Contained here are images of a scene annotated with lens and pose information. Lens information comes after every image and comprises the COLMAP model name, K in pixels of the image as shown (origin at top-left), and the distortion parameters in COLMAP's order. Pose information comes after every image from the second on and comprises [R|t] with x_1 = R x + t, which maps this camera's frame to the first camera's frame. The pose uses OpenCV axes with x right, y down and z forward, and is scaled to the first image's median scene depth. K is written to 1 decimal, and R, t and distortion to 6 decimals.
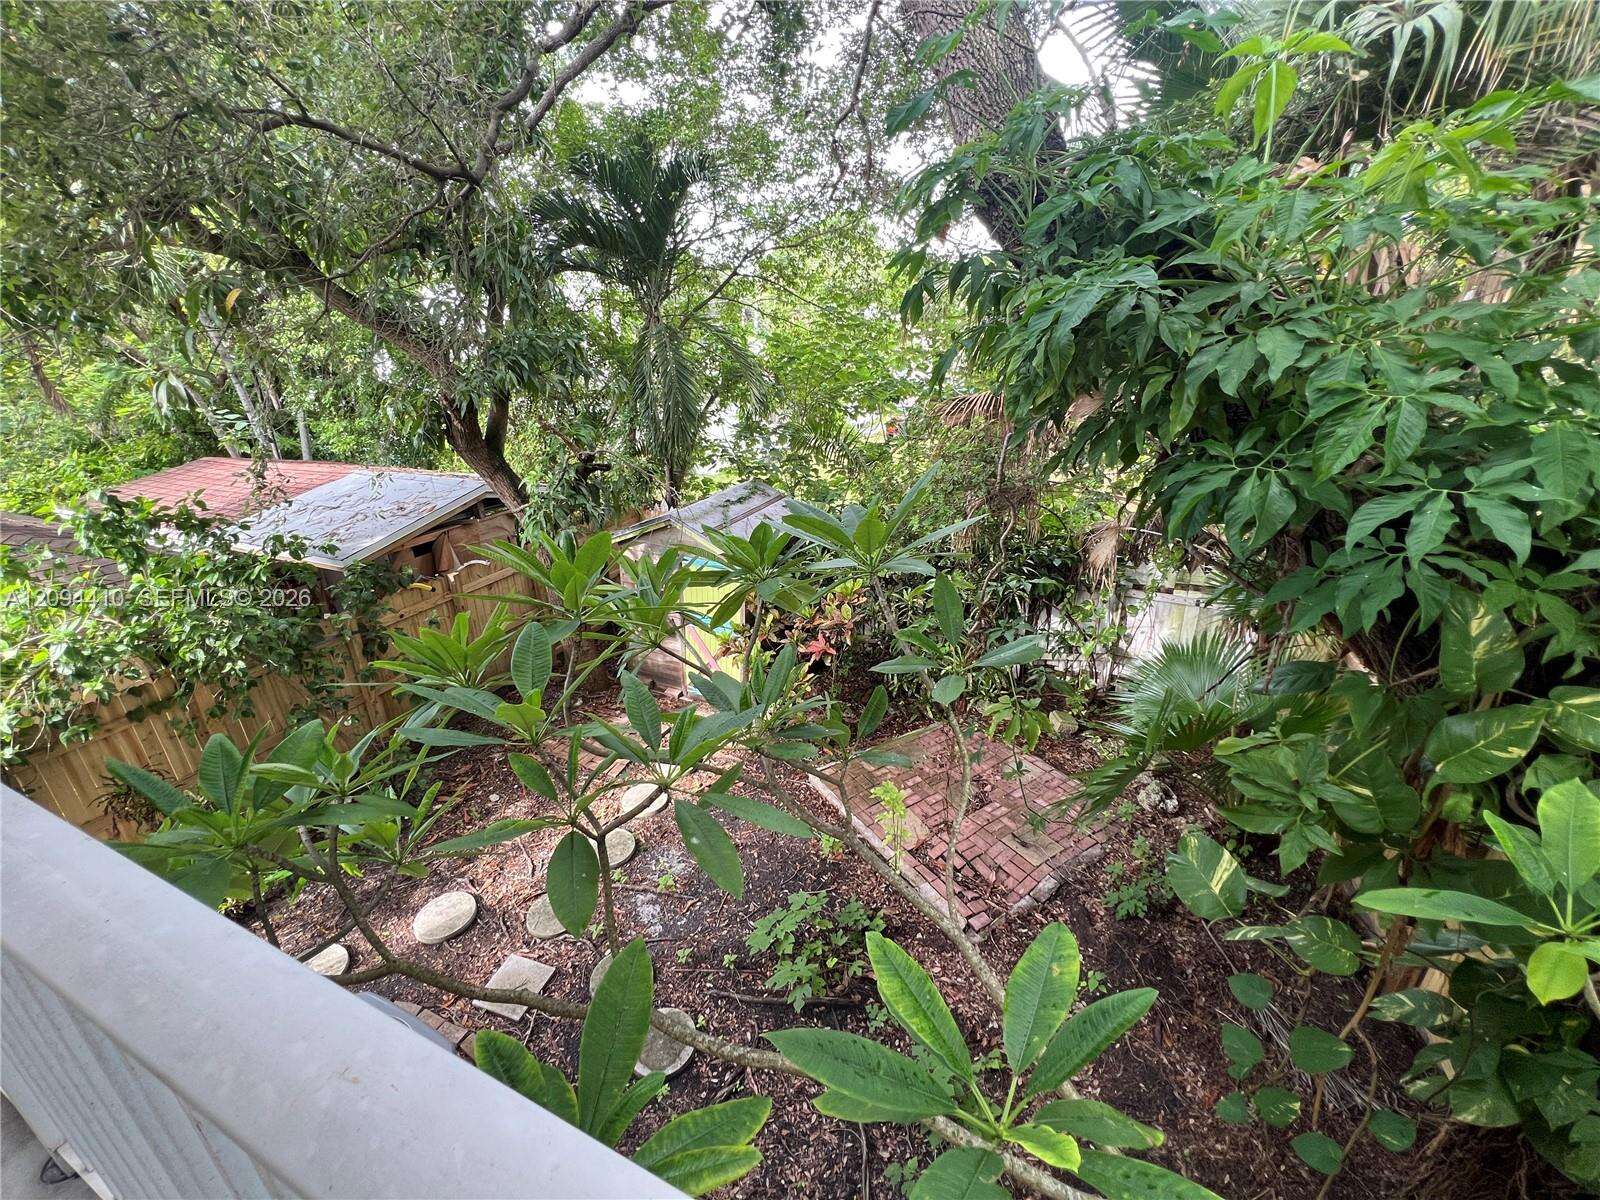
lens RADIAL K [[639.1, 0, 803.6], [0, 639.1, 591.4], [0, 0, 1]] dist [0.001482, 0.000148]
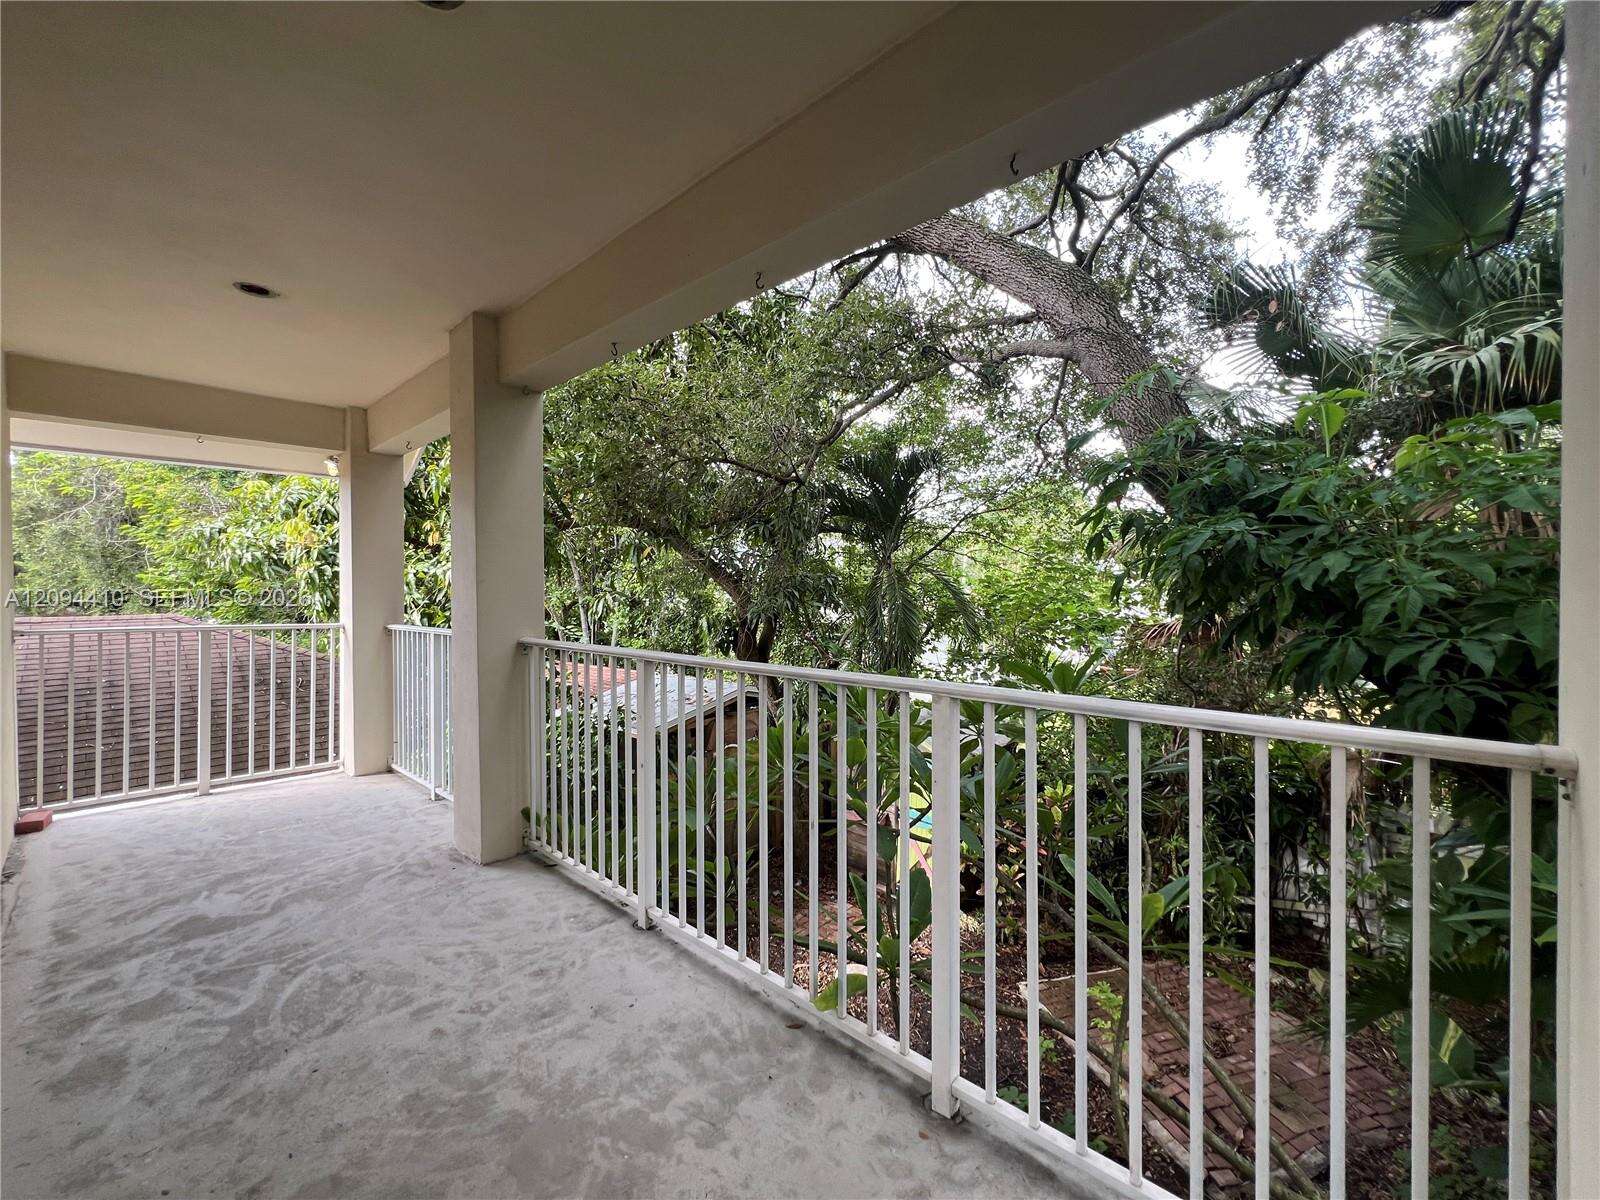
lens RADIAL K [[639.1, 0, 803.6], [0, 639.1, 591.4], [0, 0, 1]] dist [0.001482, 0.000148]
pose [[0.951743, 0.000495, -0.306896, -0.005858], [-0.111370, 0.932388, -0.343874, 0.084380], [0.285976, 0.361459, 0.887449, -0.168328]]
